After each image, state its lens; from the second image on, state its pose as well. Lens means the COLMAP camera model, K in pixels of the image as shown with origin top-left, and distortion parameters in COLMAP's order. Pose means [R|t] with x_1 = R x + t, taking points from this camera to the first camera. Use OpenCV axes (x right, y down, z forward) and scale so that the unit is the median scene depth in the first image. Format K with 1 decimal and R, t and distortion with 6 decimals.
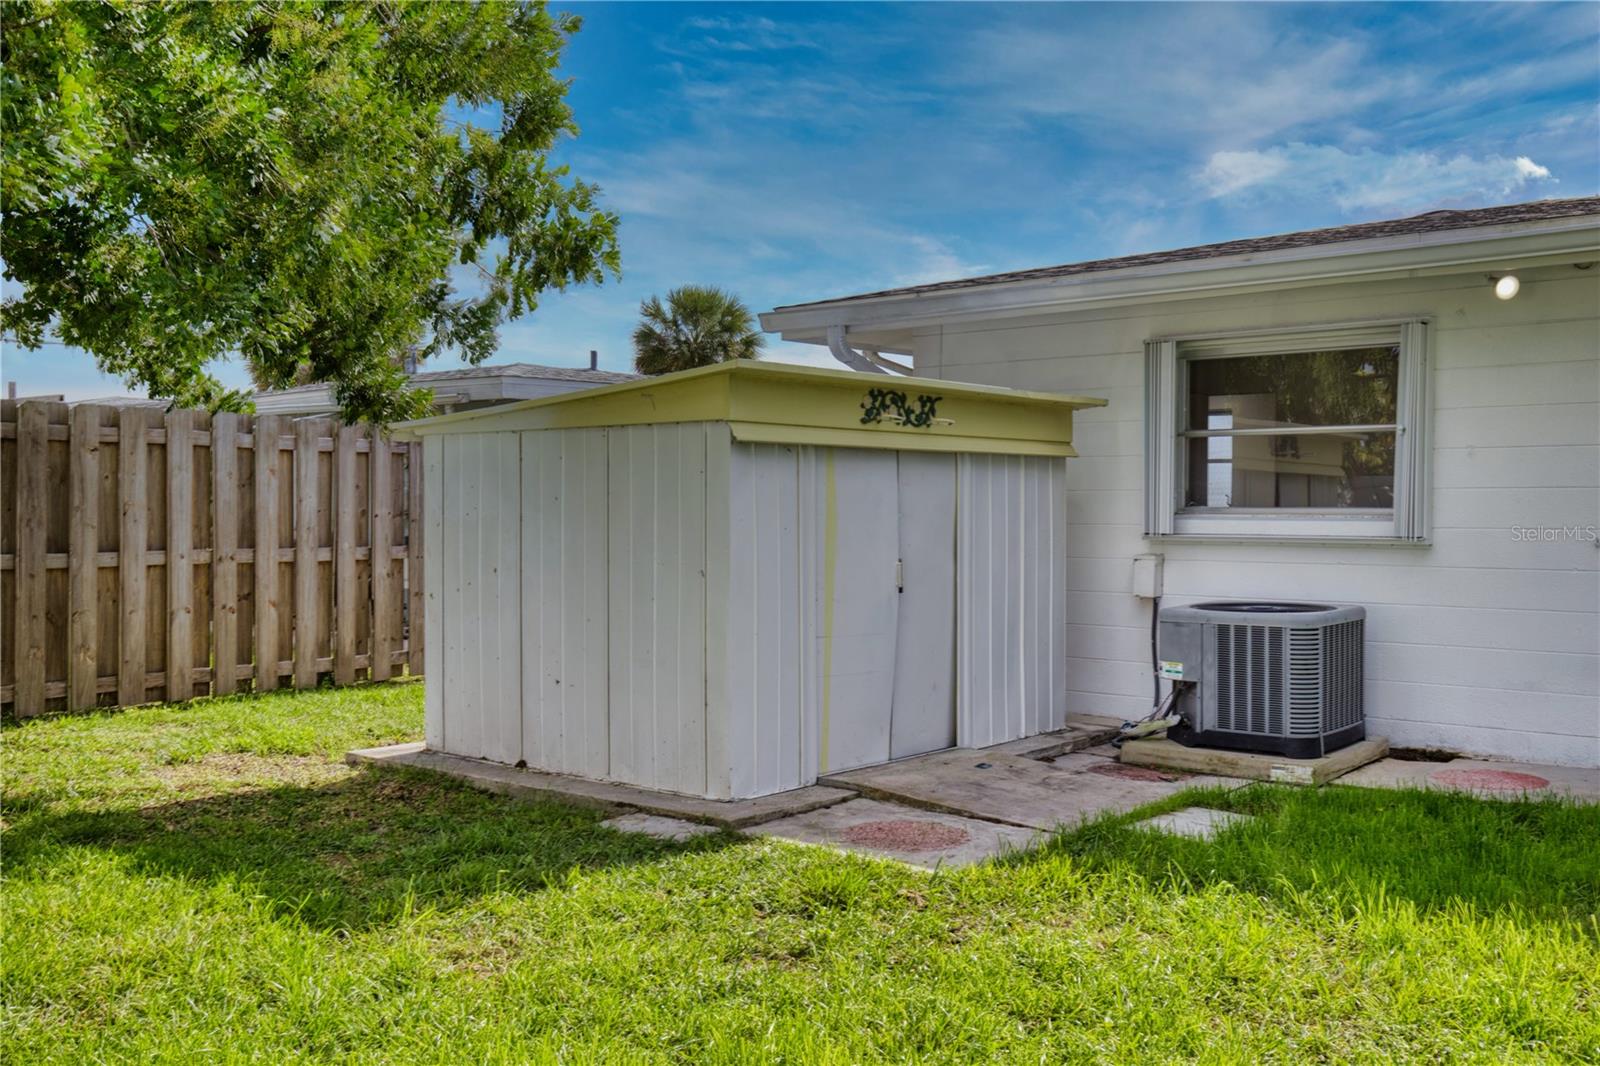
lens RADIAL K [[1487.5, 0, 803.8], [0, 1487.5, 538.4], [0, 0, 1]] dist [0.021146, 0.000000]
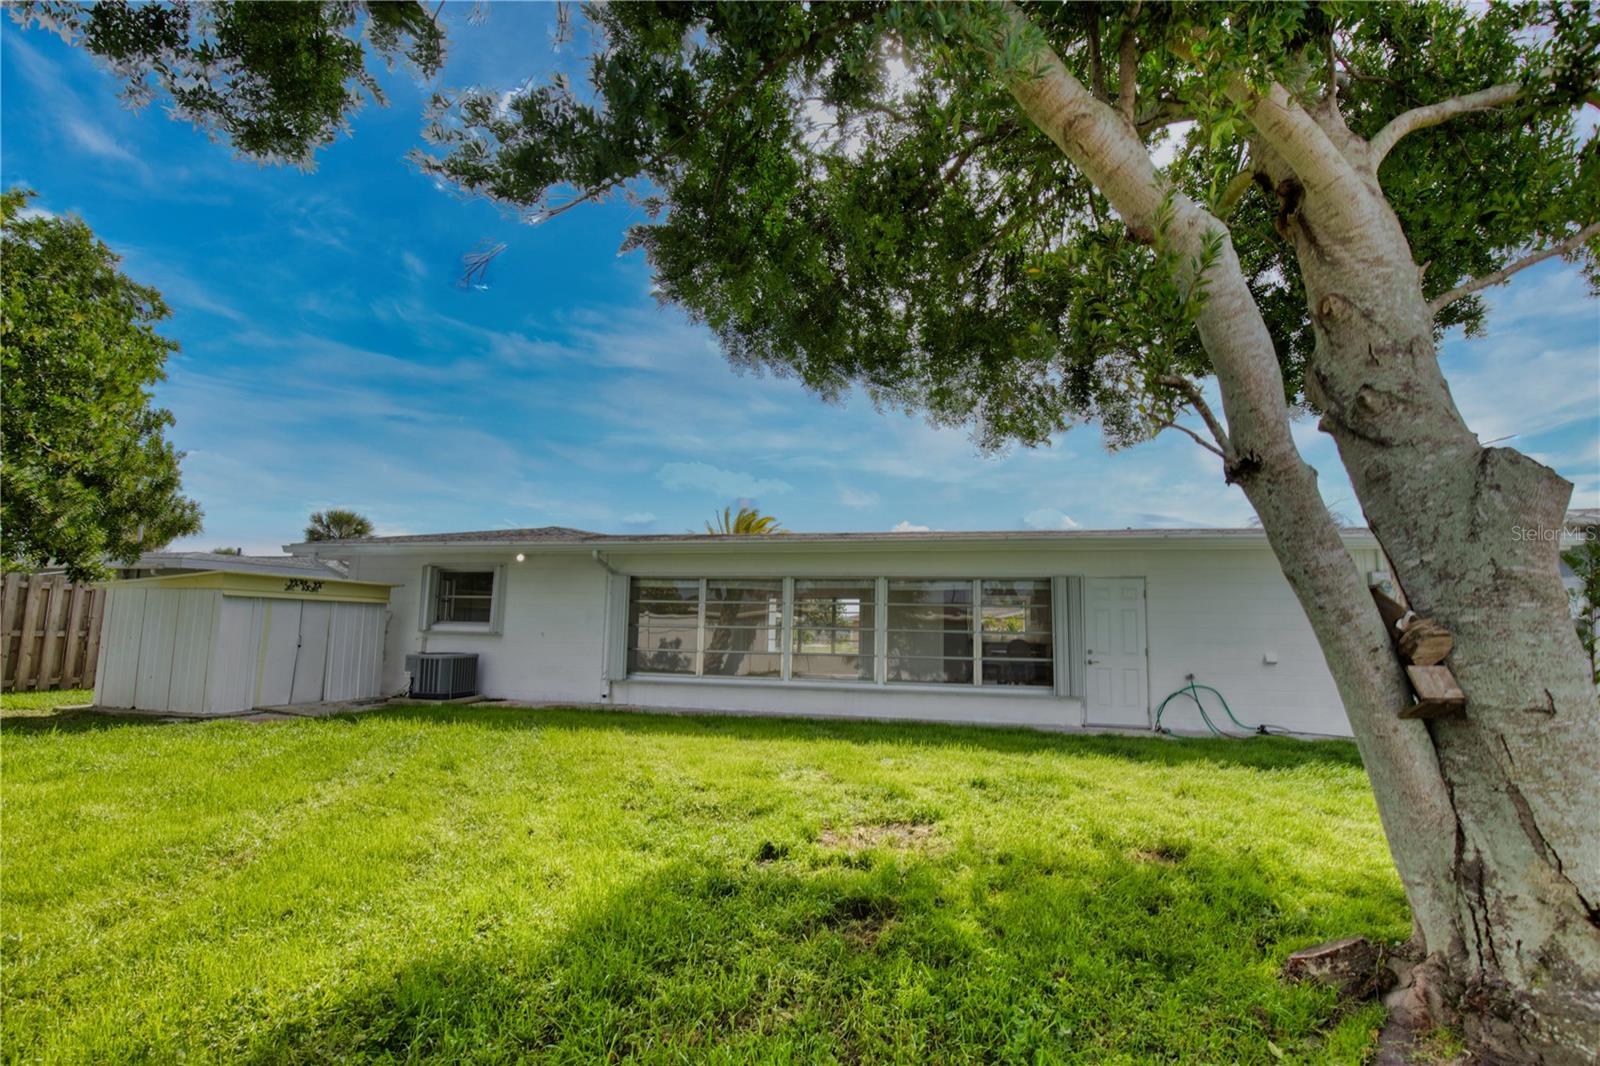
lens RADIAL K [[731.6, 0, 807.5], [0, 731.6, 541.7], [0, 0, 1]] dist [-0.037646, 0.008443]
pose [[0.893510, 0.066525, 0.444089, 0.300639], [-0.005739, 0.990576, -0.136843, 0.017215], [-0.449007, 0.119722, 0.885471, -0.719038]]
